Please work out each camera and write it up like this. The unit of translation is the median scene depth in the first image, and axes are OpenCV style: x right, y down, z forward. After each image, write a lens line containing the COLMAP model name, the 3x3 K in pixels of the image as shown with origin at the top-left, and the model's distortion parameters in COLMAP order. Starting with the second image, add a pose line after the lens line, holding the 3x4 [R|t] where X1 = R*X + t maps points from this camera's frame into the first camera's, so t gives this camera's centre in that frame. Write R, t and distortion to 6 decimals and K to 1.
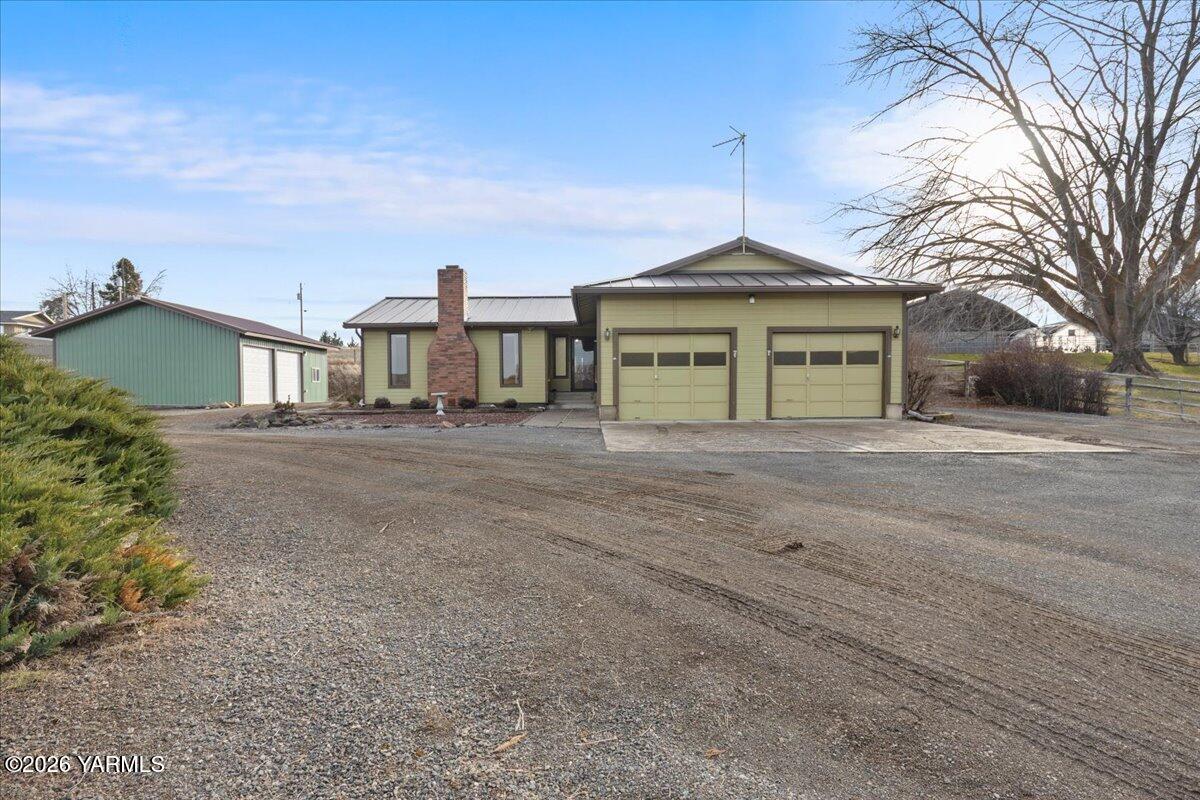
lens RADIAL K [[669.4, 0, 588.7], [0, 669.4, 418.4], [0, 0, 1]] dist [0.009316, -0.000372]
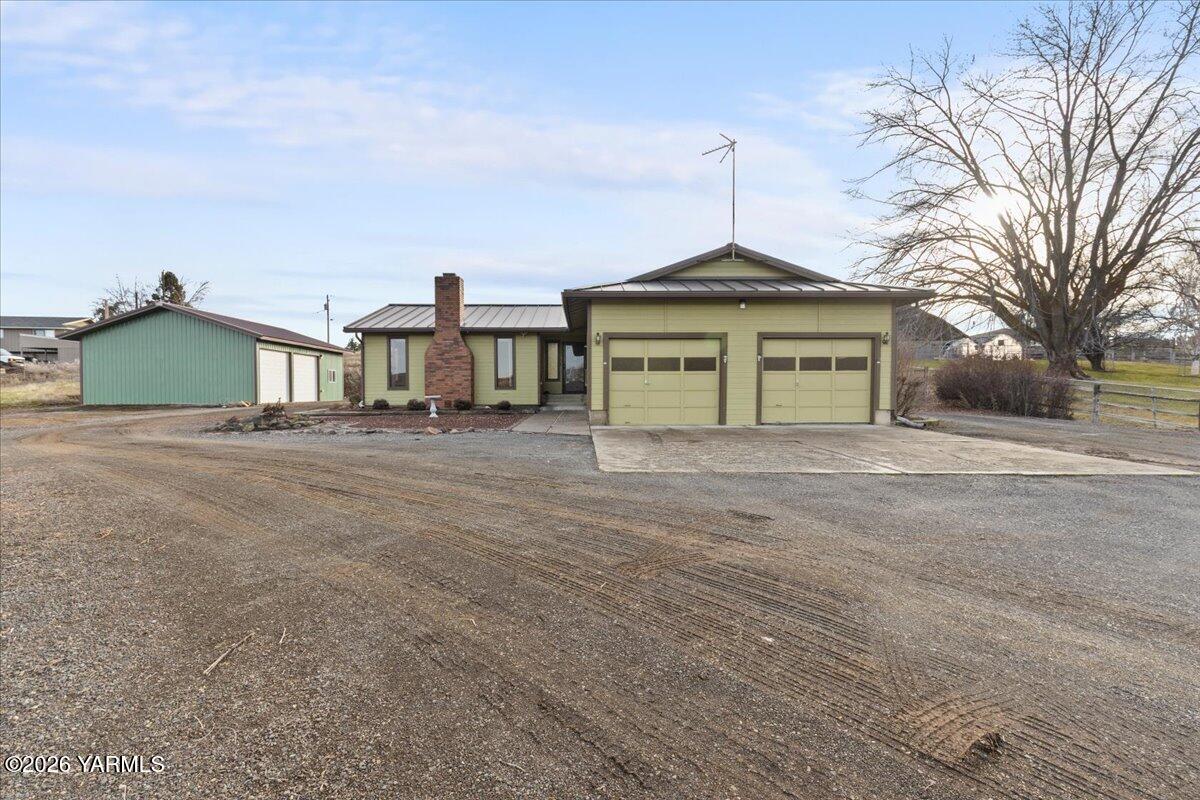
lens RADIAL K [[553.7, 0, 589.1], [0, 553.7, 409.7], [0, 0, 1]] dist [0.011922, -0.001569]
pose [[0.999826, 0.004293, 0.018175, 0.000207], [-0.004210, 0.999980, -0.004615, -0.013575], [-0.018195, 0.004538, 0.999824, 0.147517]]
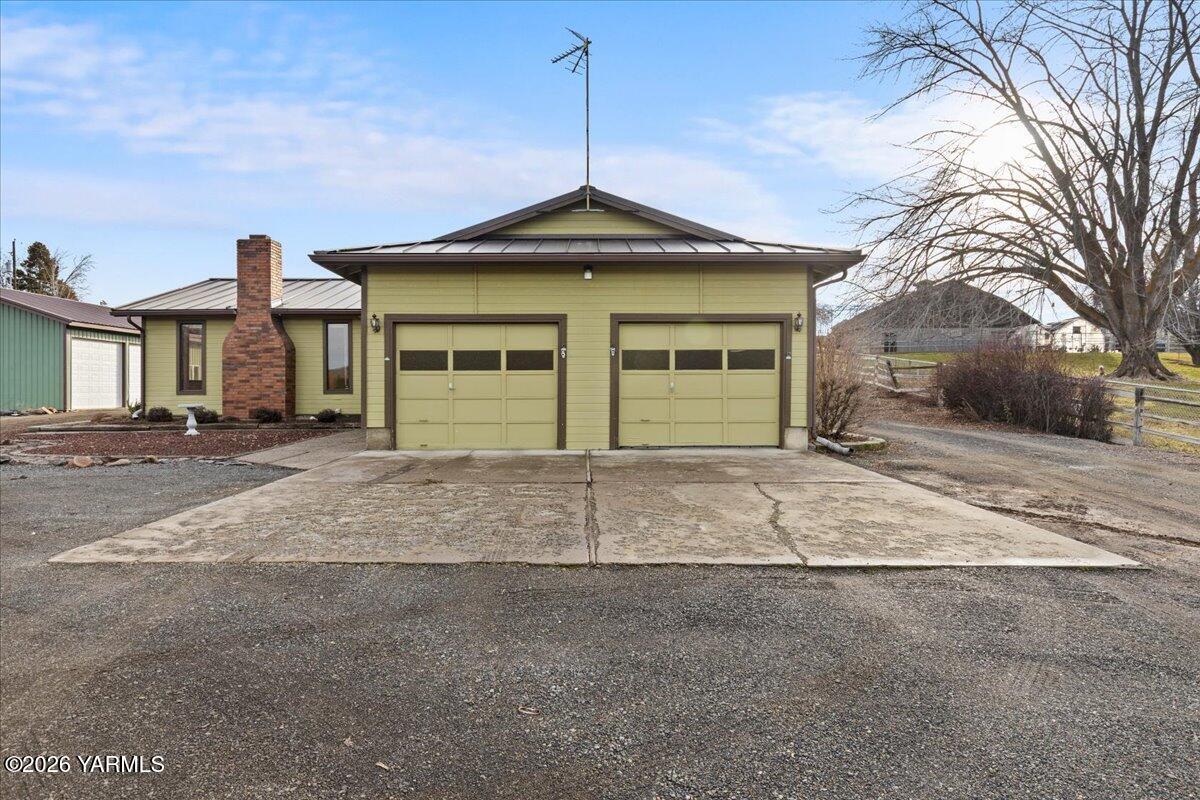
lens RADIAL K [[669.4, 0, 600.0], [0, 669.4, 397.7], [0, 0, 1]] dist [0.009316, -0.000372]
pose [[0.999987, 0.005099, 0.000542, 0.213063], [-0.005083, 0.999671, -0.025146, -0.028237], [-0.000670, 0.025143, 0.999684, 0.266038]]
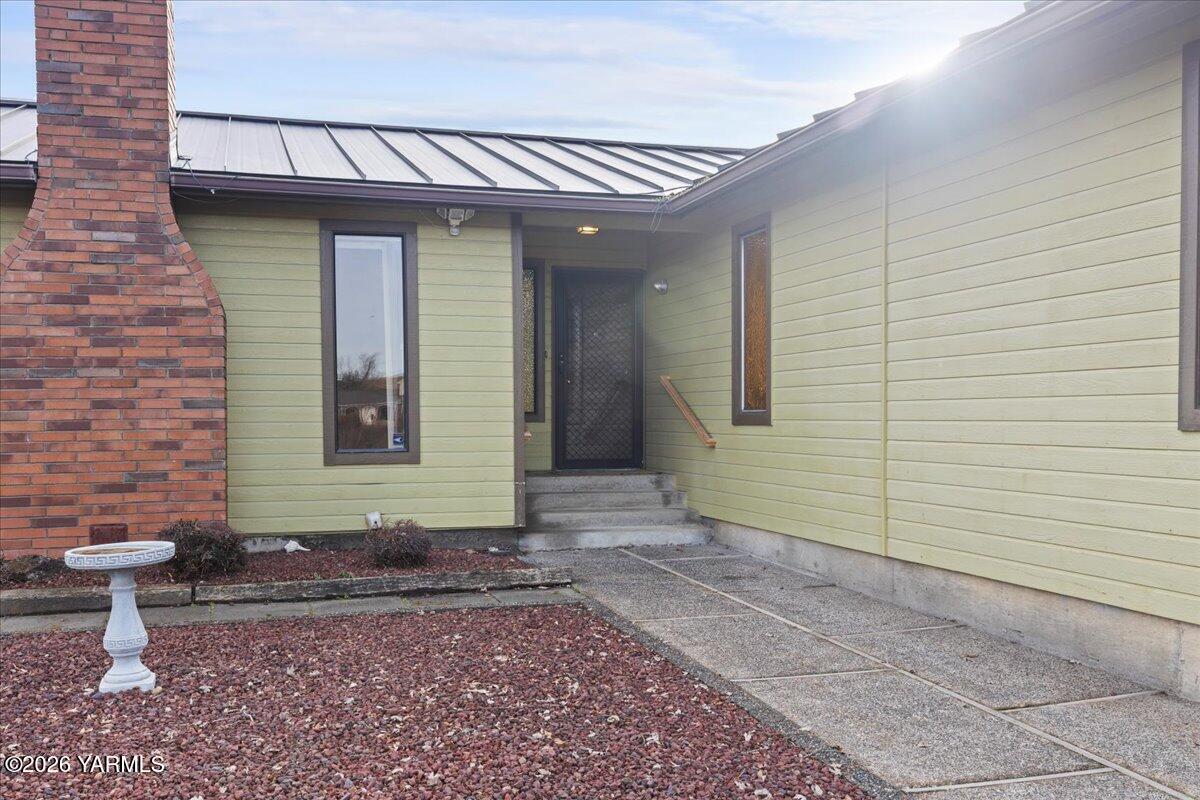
lens RADIAL K [[1107.8, 0, 571.5], [0, 1107.8, 454.7], [0, 0, 1]] dist [-0.013681, 0.000000]
pose [[0.953336, -0.009095, 0.301774, -0.192328], [0.008624, 0.999959, 0.002894, -0.058208], [-0.301787, -0.000156, 0.953375, 0.698624]]
